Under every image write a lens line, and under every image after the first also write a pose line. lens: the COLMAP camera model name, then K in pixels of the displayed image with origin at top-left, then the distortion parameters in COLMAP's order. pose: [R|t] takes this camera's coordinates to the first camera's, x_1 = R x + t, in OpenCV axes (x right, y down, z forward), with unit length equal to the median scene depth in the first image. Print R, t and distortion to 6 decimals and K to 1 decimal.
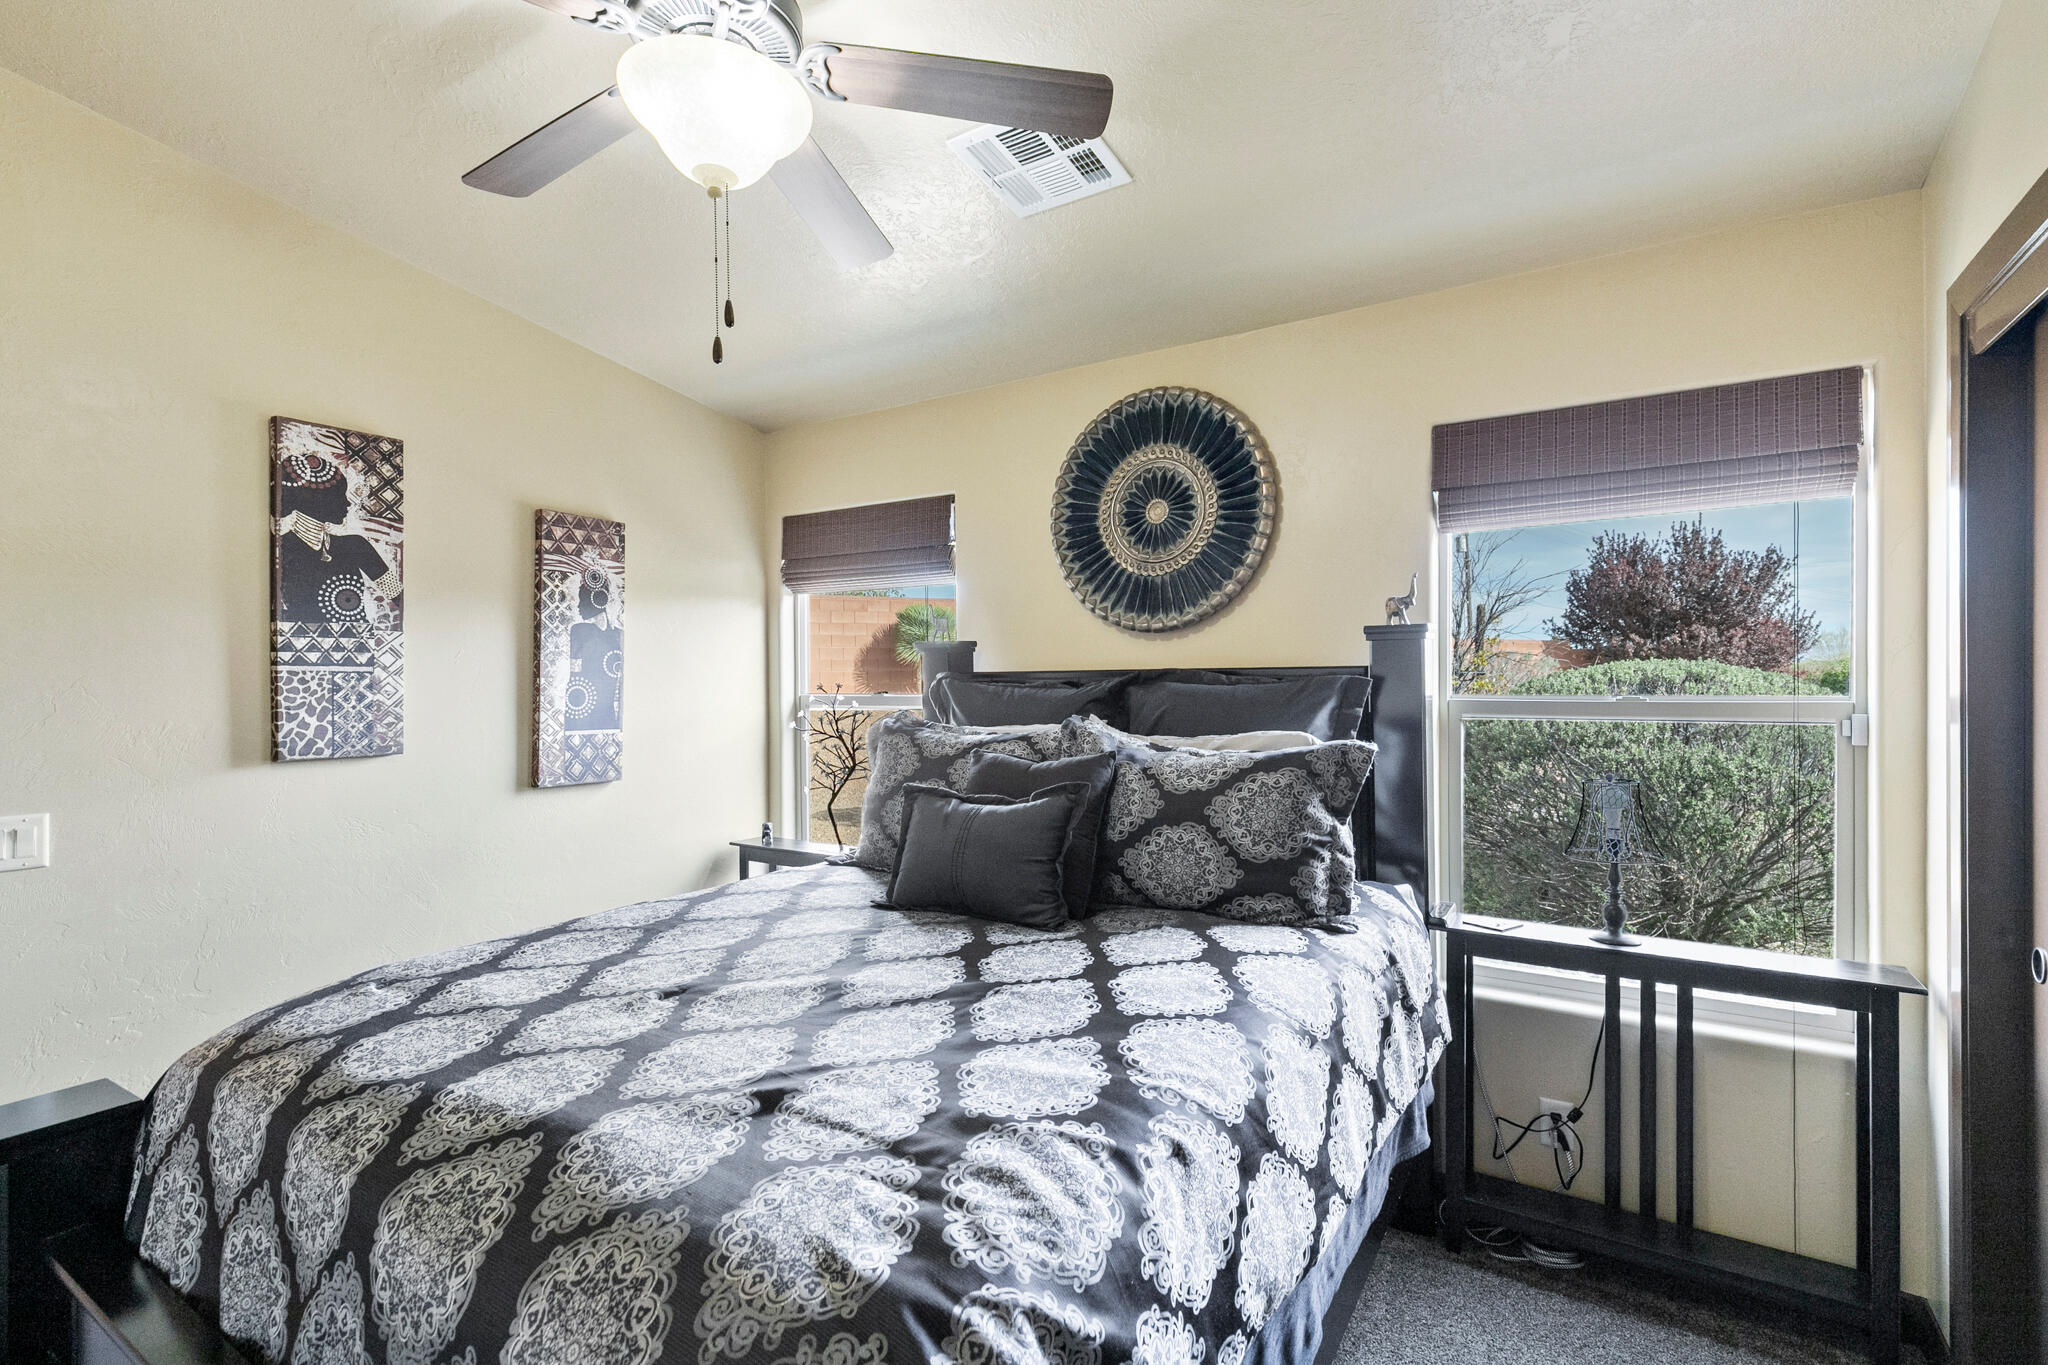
lens RADIAL K [[944.8, 0, 1017.1], [0, 944.8, 674.0], [0, 0, 1]] dist [0.008330, 0.000391]
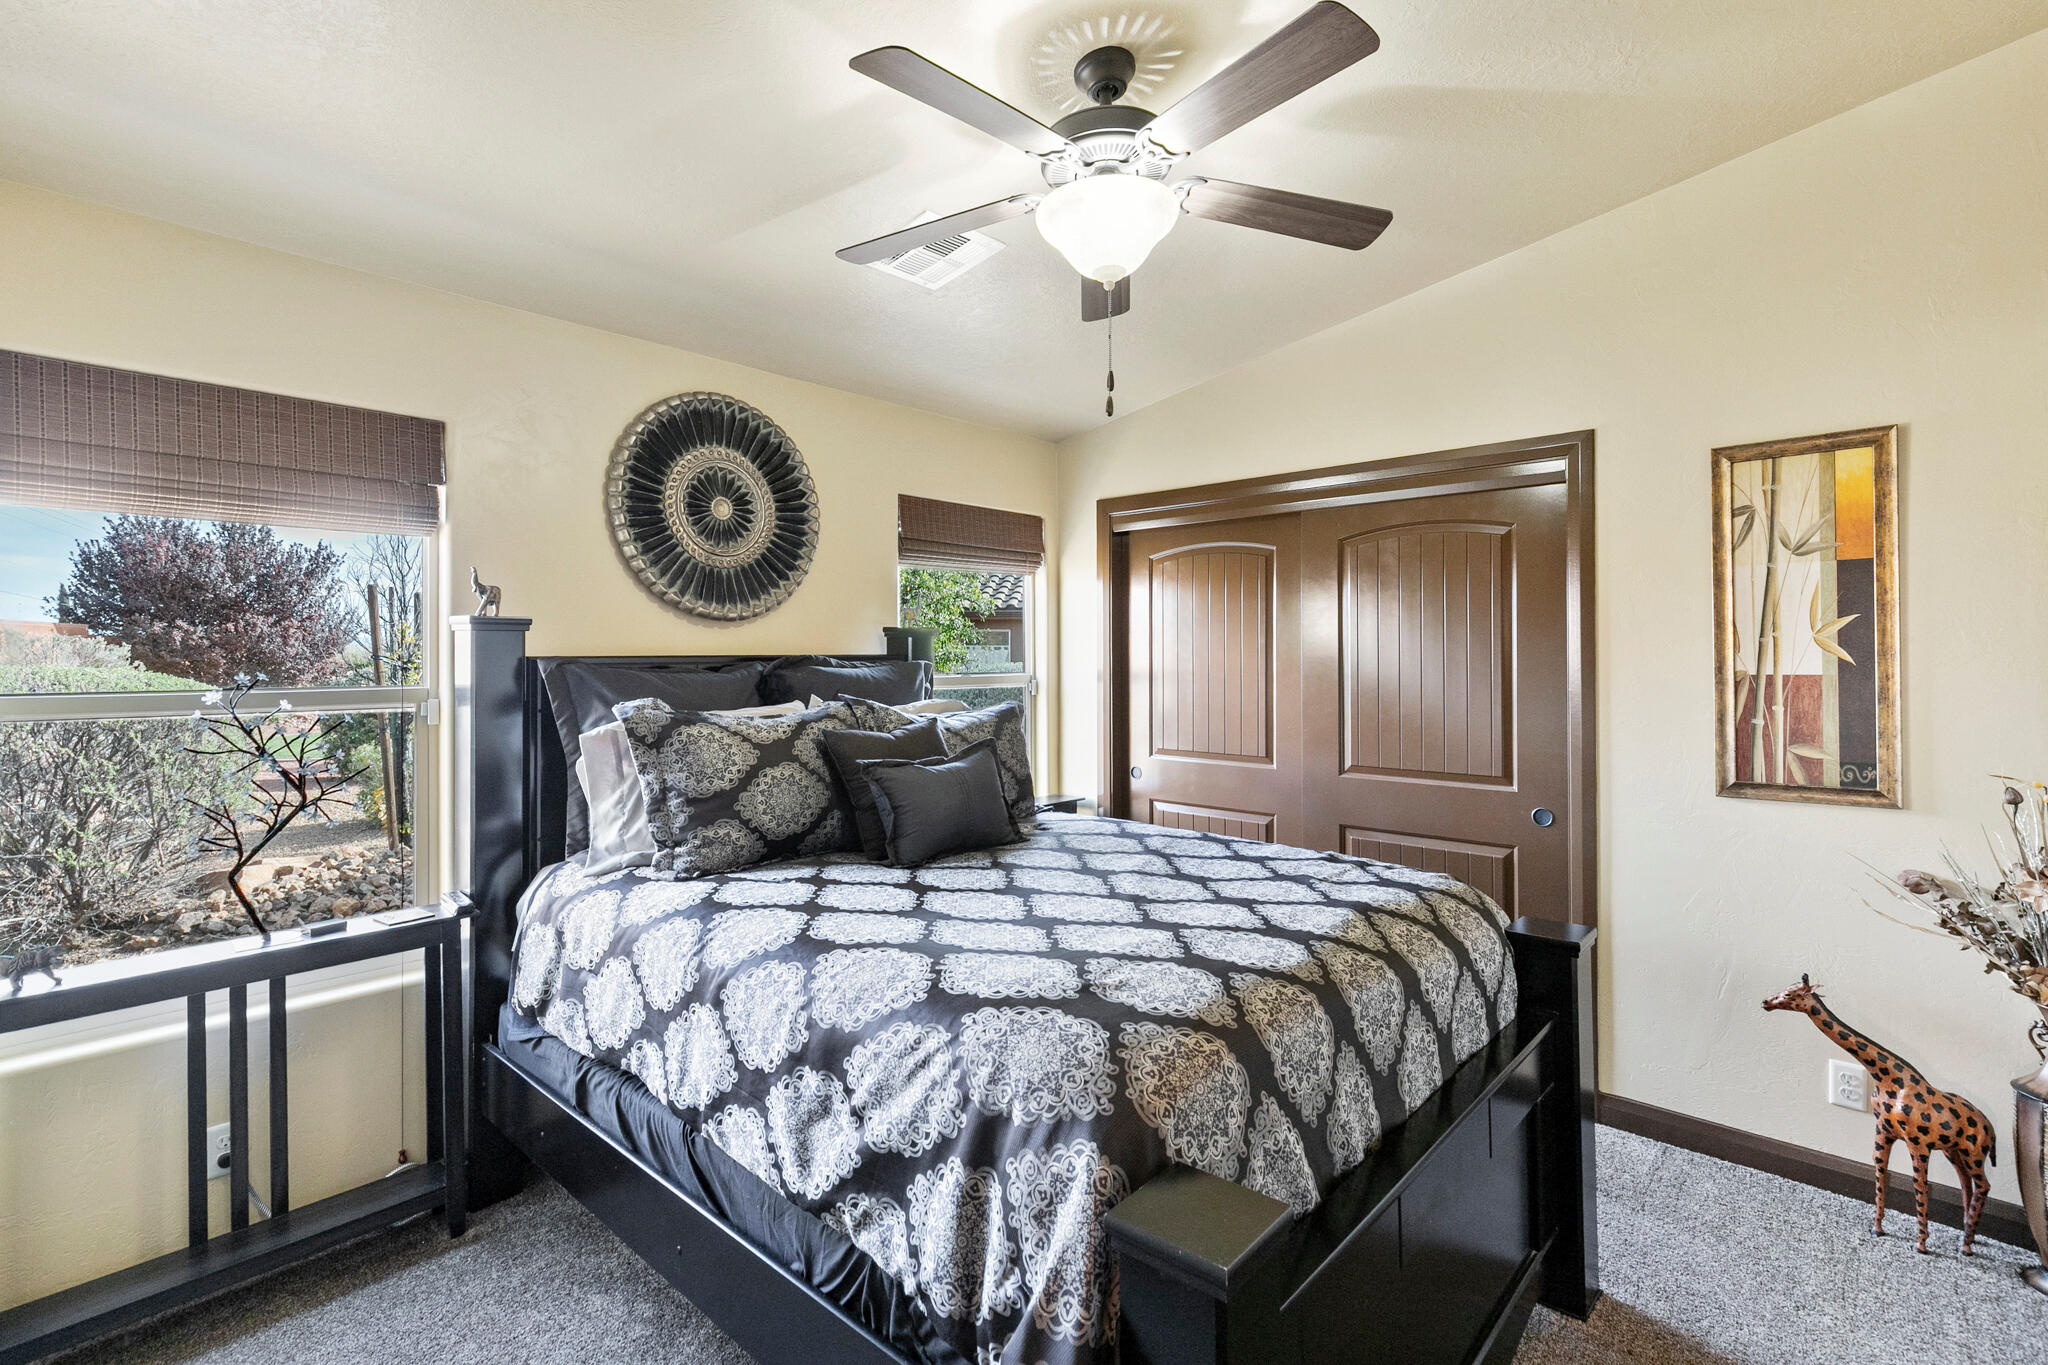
lens RADIAL K [[944.8, 0, 1024.9], [0, 944.8, 676.9], [0, 0, 1]] dist [0.008330, 0.000391]
pose [[0.141209, -0.014264, 0.989877, -0.871845], [-0.003022, 0.999885, 0.014840, 0.002641], [-0.989975, -0.005087, 0.141149, 0.504133]]
